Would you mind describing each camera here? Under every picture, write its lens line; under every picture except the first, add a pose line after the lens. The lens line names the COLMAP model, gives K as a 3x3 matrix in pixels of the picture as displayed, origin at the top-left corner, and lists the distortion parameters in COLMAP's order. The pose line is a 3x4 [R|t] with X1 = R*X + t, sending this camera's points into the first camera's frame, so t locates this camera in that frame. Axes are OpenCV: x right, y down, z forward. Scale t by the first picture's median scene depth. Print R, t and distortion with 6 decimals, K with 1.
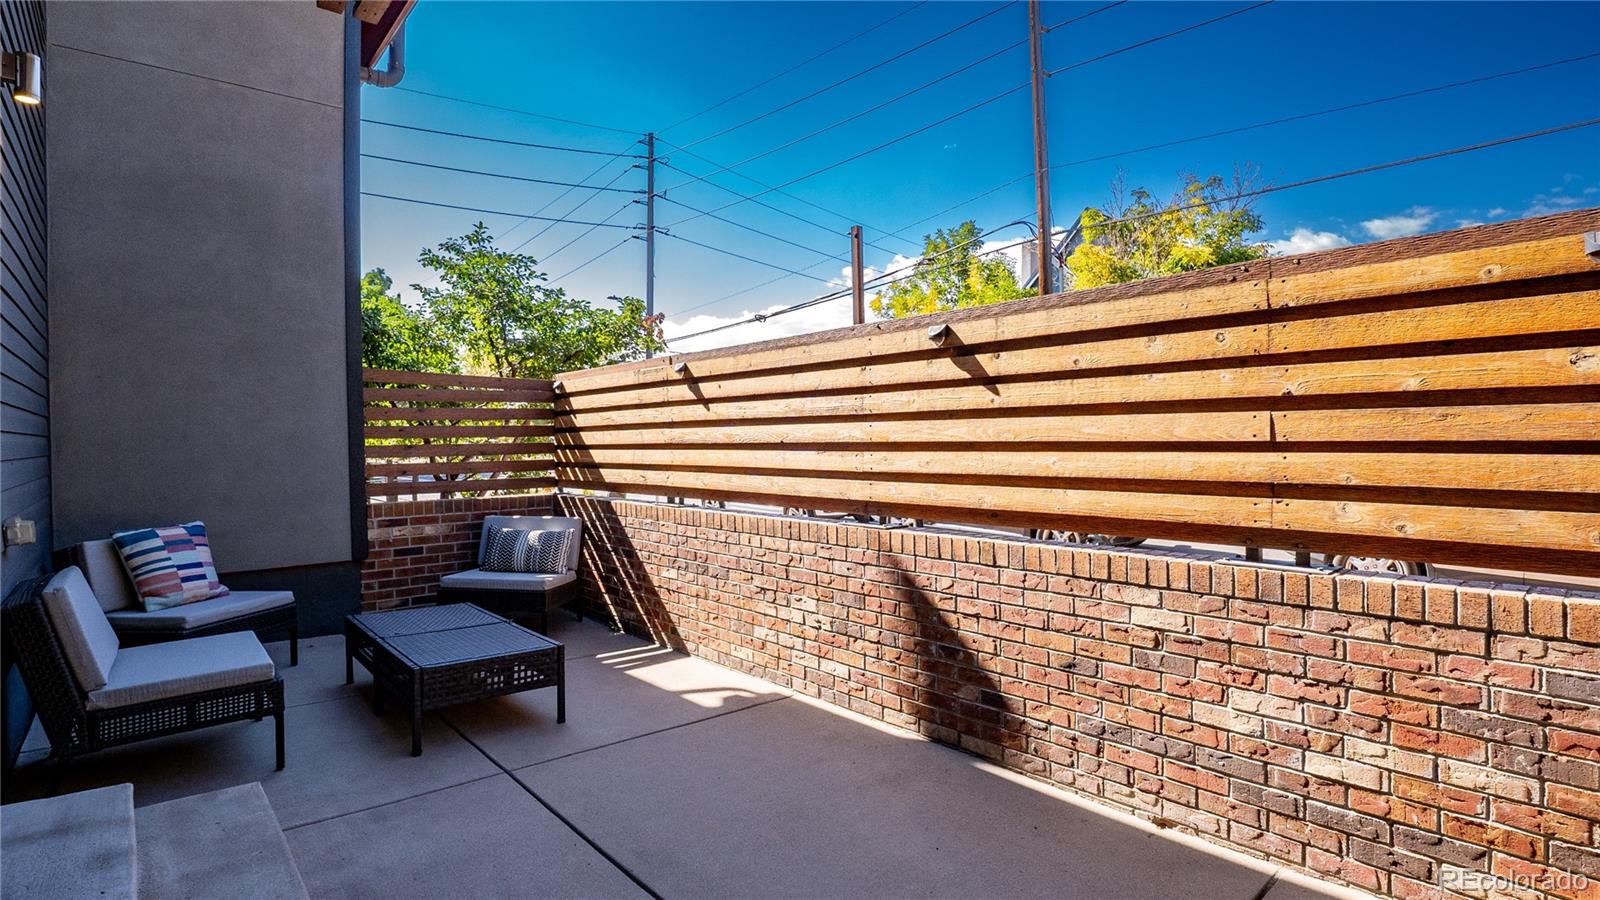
lens RADIAL K [[773.1, 0, 799.0], [0, 773.1, 449.6], [0, 0, 1]] dist [-0.031821, 0.000129]
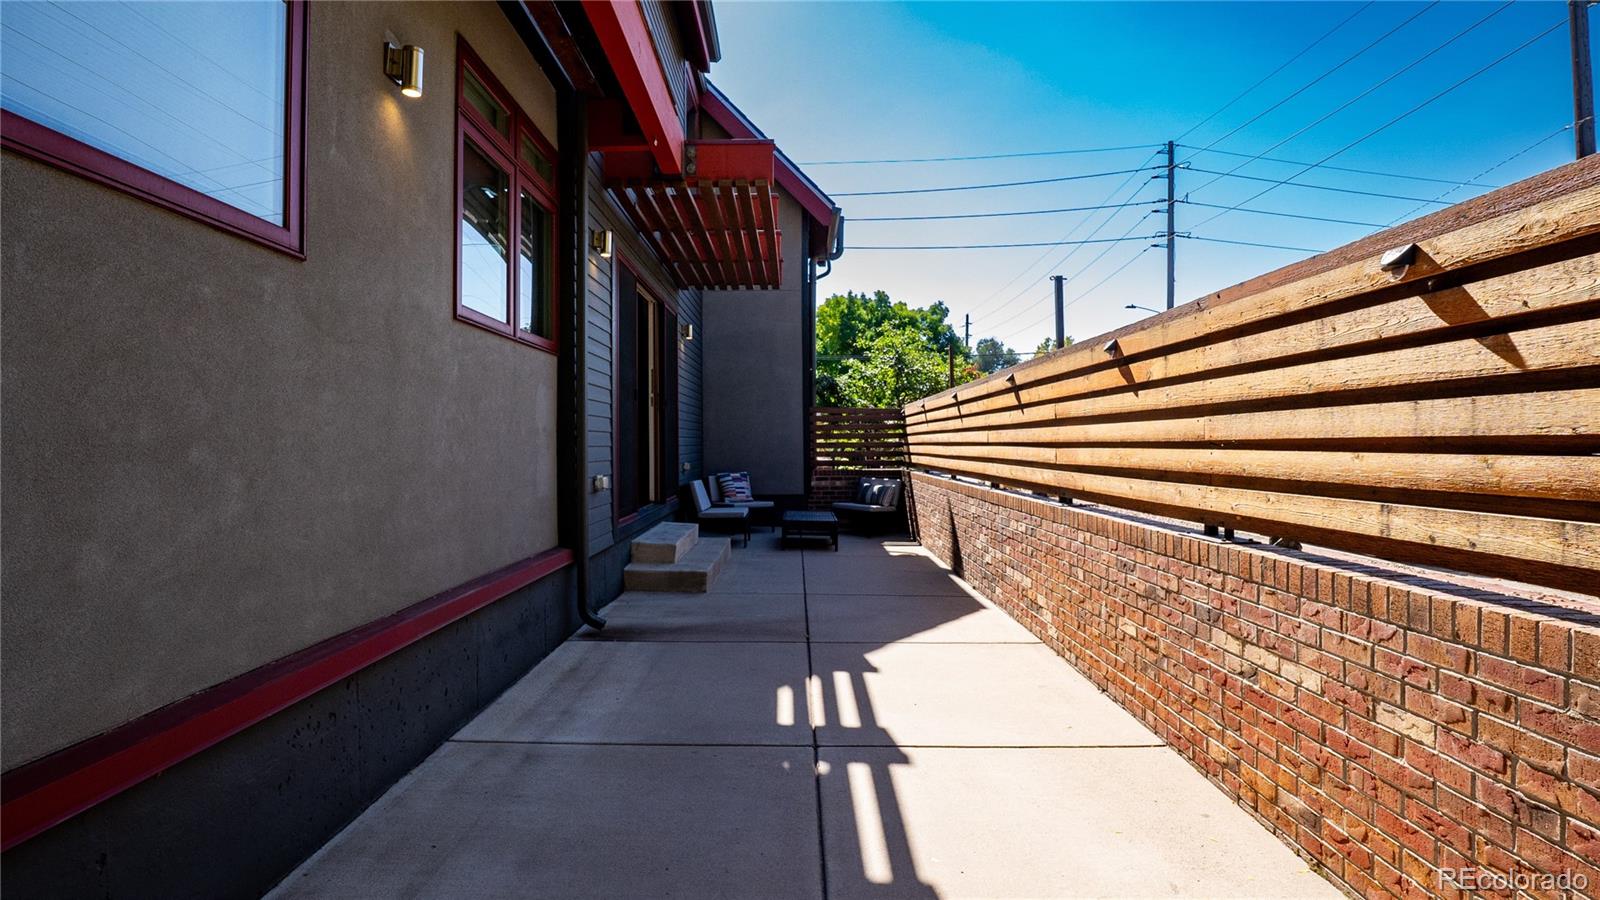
lens RADIAL K [[773.1, 0, 800.4], [0, 773.1, 446.6], [0, 0, 1]] dist [-0.031821, 0.000129]
pose [[0.751178, 0.009662, -0.660029, 0.784739], [-0.012810, 0.999918, 0.000058, 0.005712], [0.659975, 0.008412, 0.751240, -0.612628]]
